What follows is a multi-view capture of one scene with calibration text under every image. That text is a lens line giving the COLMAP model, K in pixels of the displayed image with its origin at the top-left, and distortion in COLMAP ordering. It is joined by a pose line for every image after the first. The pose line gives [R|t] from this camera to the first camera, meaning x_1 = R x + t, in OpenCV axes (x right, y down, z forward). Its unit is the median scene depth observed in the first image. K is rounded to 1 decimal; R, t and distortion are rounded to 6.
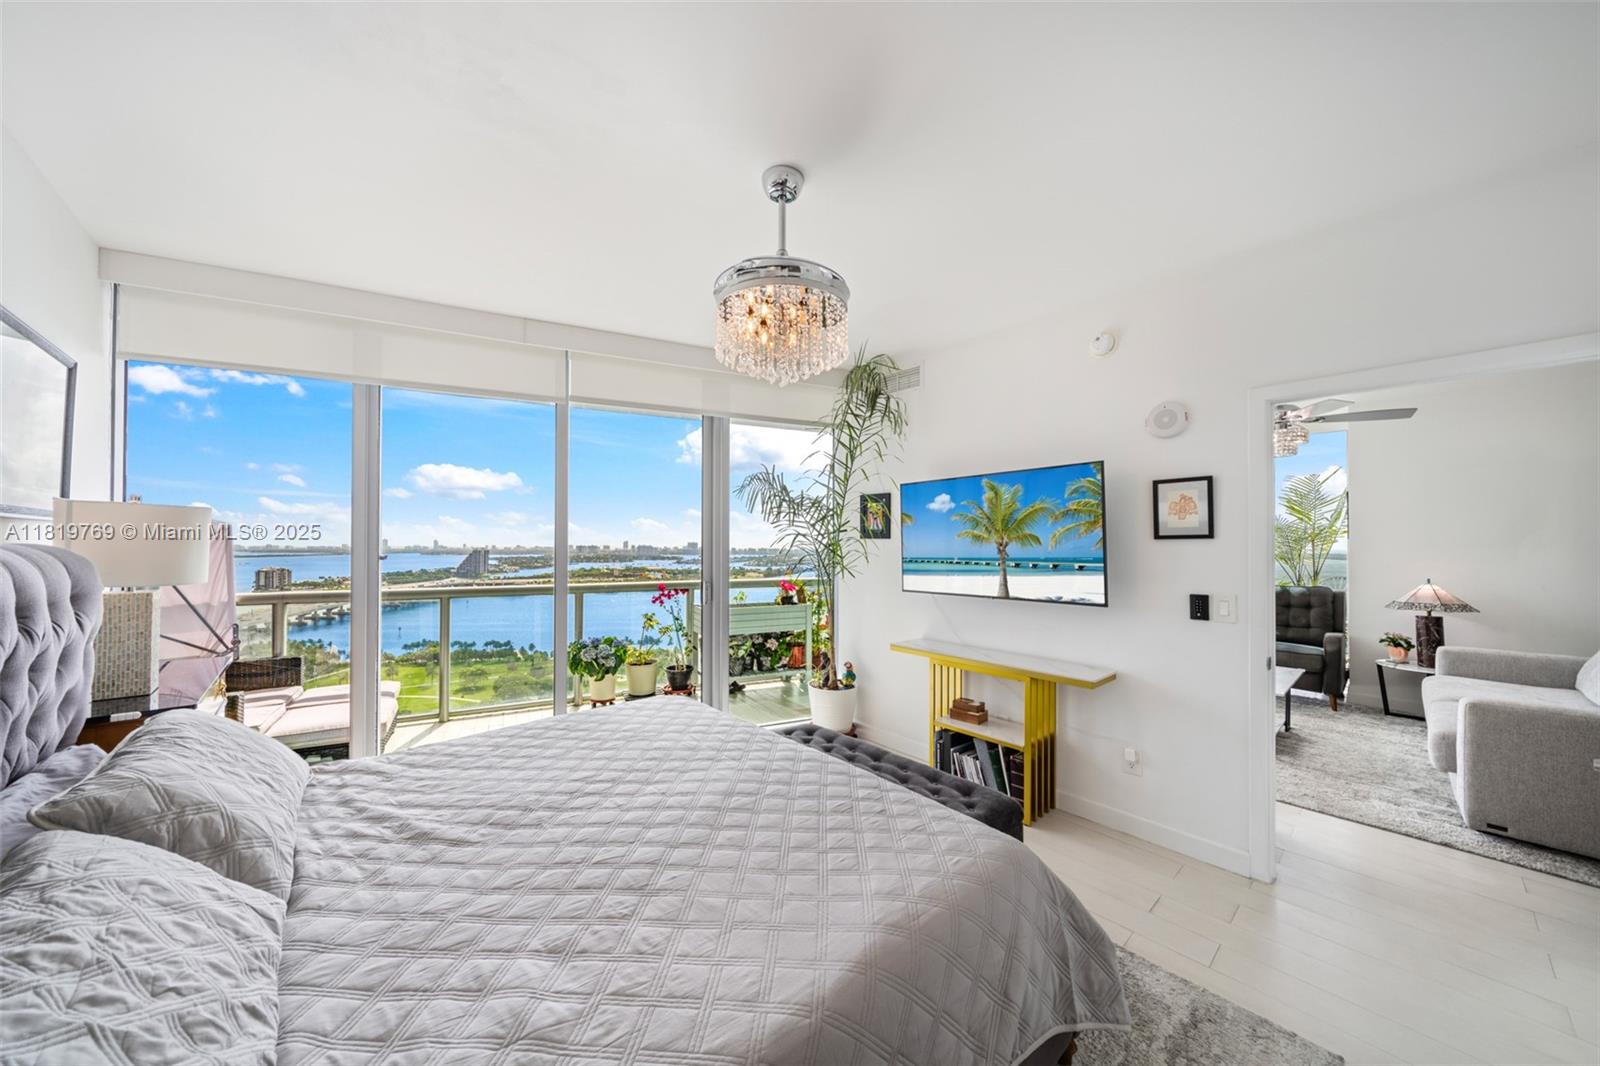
lens RADIAL K [[554.8, 0, 786.4], [0, 554.8, 539.8], [0, 0, 1]] dist [-0.007929, 0.000581]
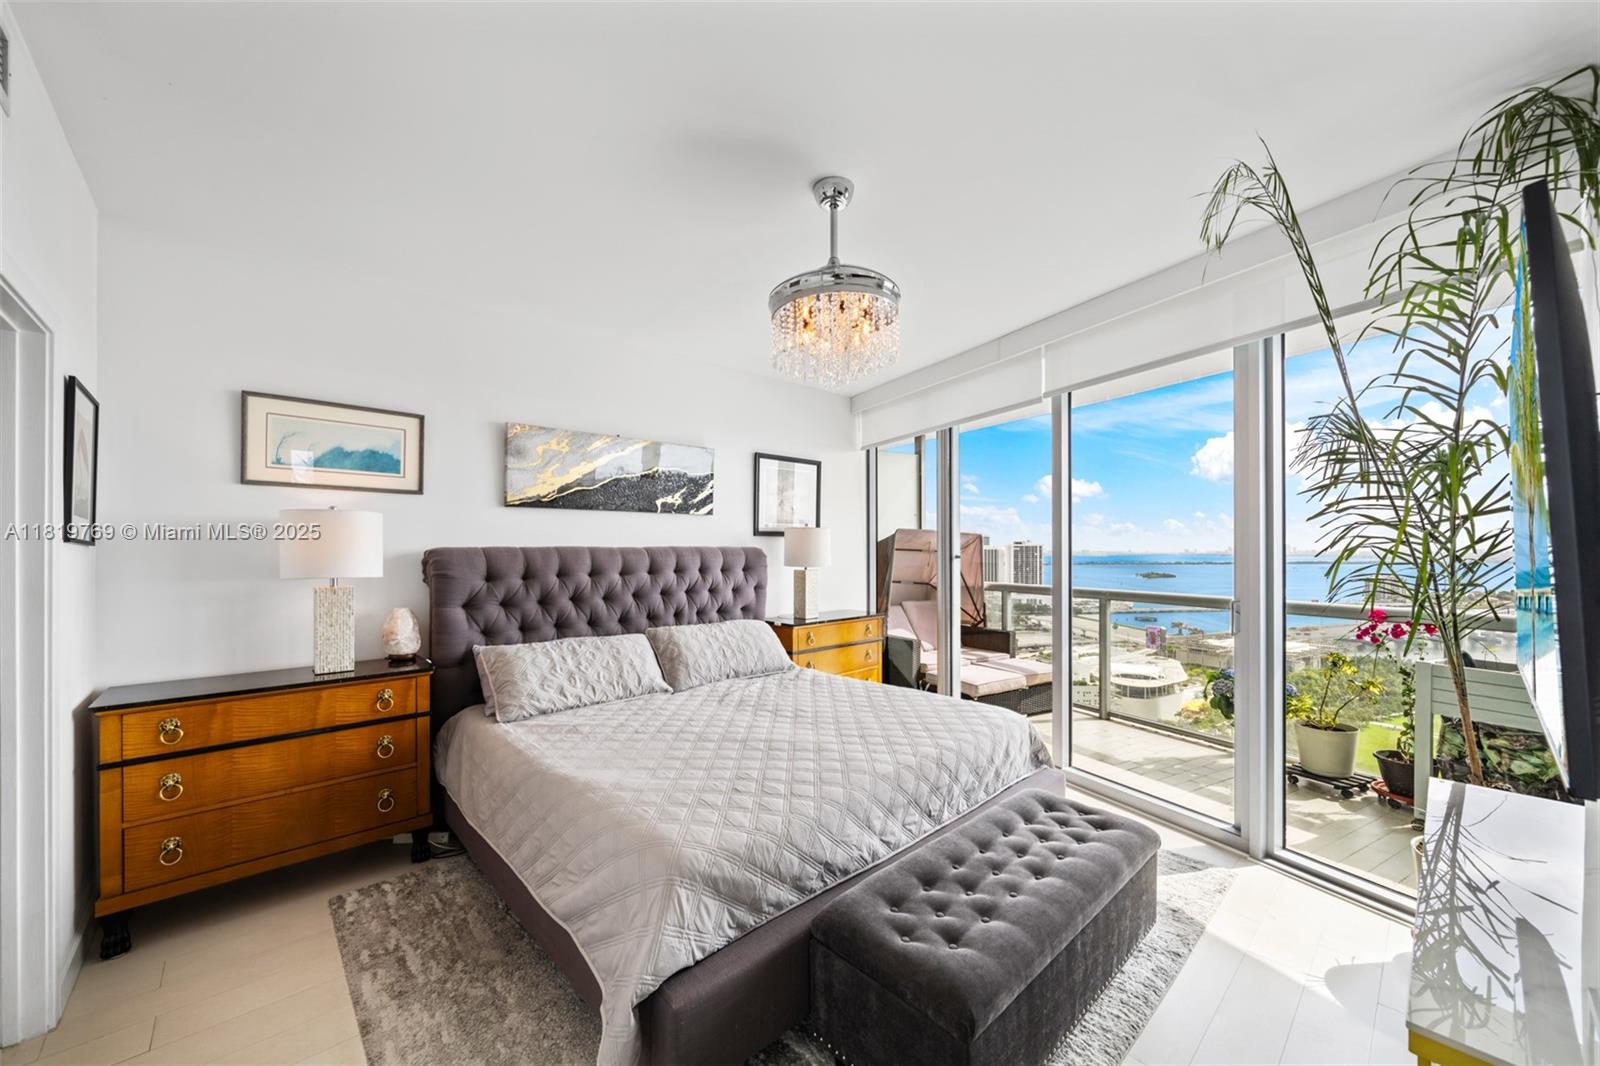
lens RADIAL K [[602.1, 0, 799.0], [0, 602.1, 536.3], [0, 0, 1]] dist [0.001230, 0.000169]
pose [[0.037819, -0.022877, -0.999023, 0.492247], [0.007917, 0.999713, -0.022593, 0.009447], [0.999253, -0.007055, 0.037989, 0.394082]]
